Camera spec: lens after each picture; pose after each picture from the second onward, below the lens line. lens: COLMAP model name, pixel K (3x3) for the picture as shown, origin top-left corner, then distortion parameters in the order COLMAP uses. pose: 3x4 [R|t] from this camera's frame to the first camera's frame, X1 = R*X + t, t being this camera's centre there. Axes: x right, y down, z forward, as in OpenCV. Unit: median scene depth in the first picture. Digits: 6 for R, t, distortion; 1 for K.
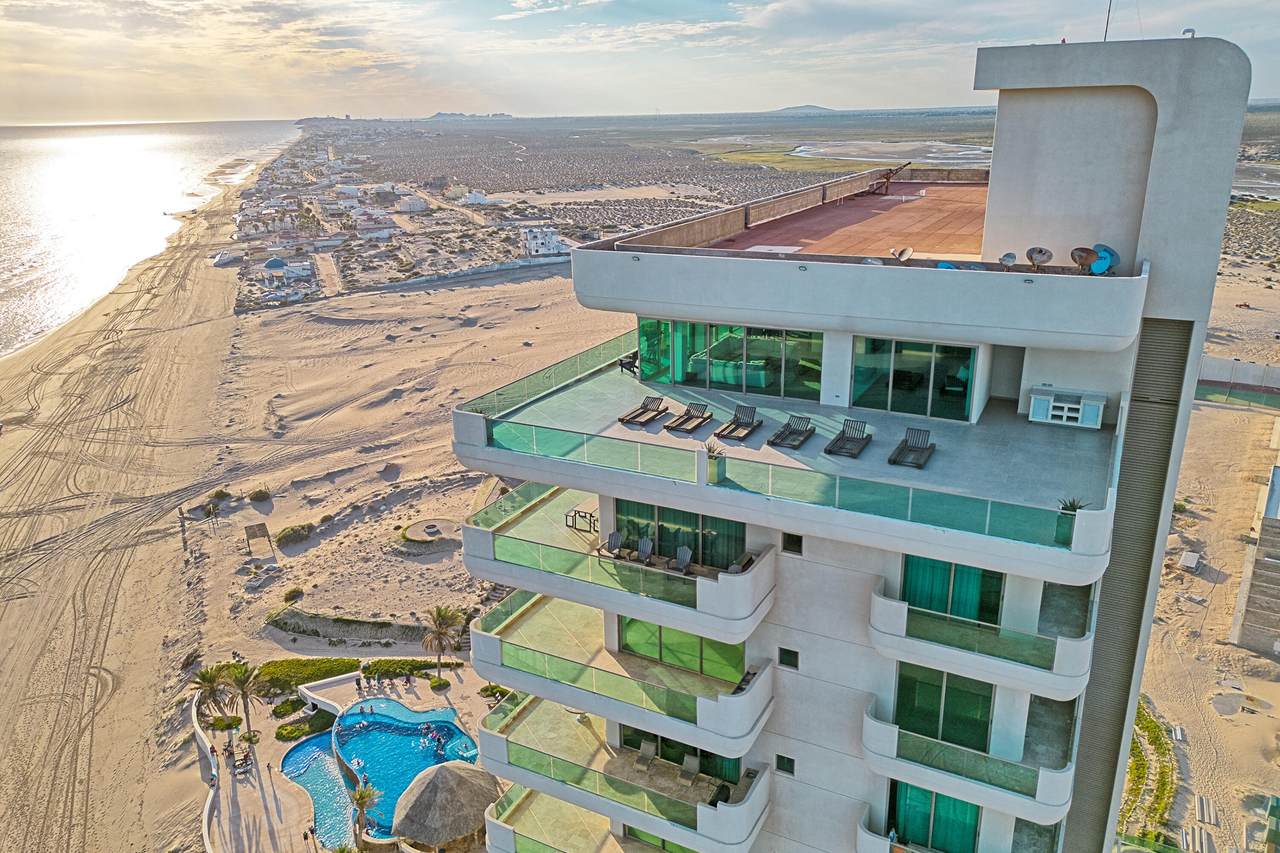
lens RADIAL K [[910.7, 0, 640.0], [0, 910.7, 426.5], [0, 0, 1]] dist [0.068410, -0.079281]
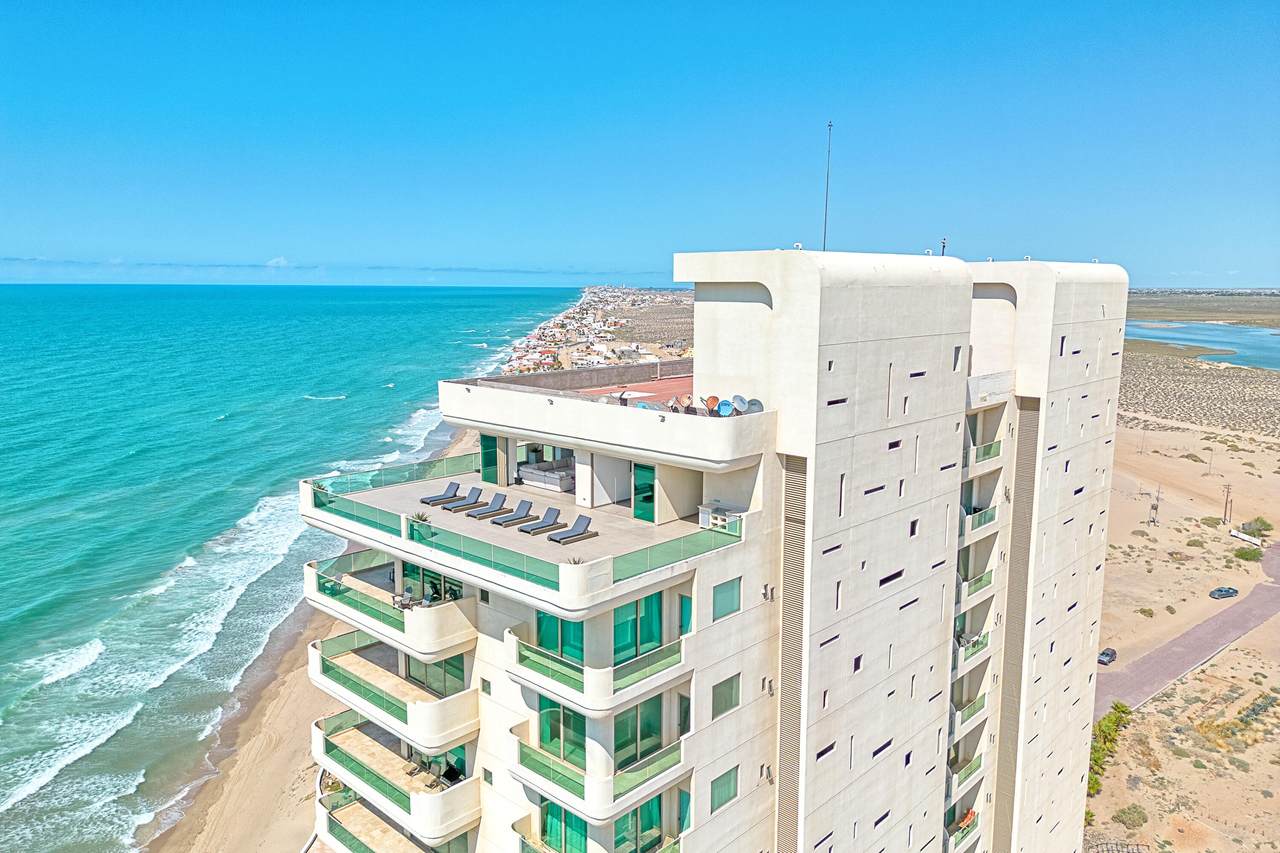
lens RADIAL K [[882.6, 0, 640.0], [0, 882.6, 426.5], [0, 0, 1]] dist [0.094915, -0.087094]
pose [[0.964287, 0.065269, -0.256693, 0.101152], [-0.107964, 0.981851, -0.155922, 0.009098], [0.241857, 0.178067, 0.953833, -0.037130]]
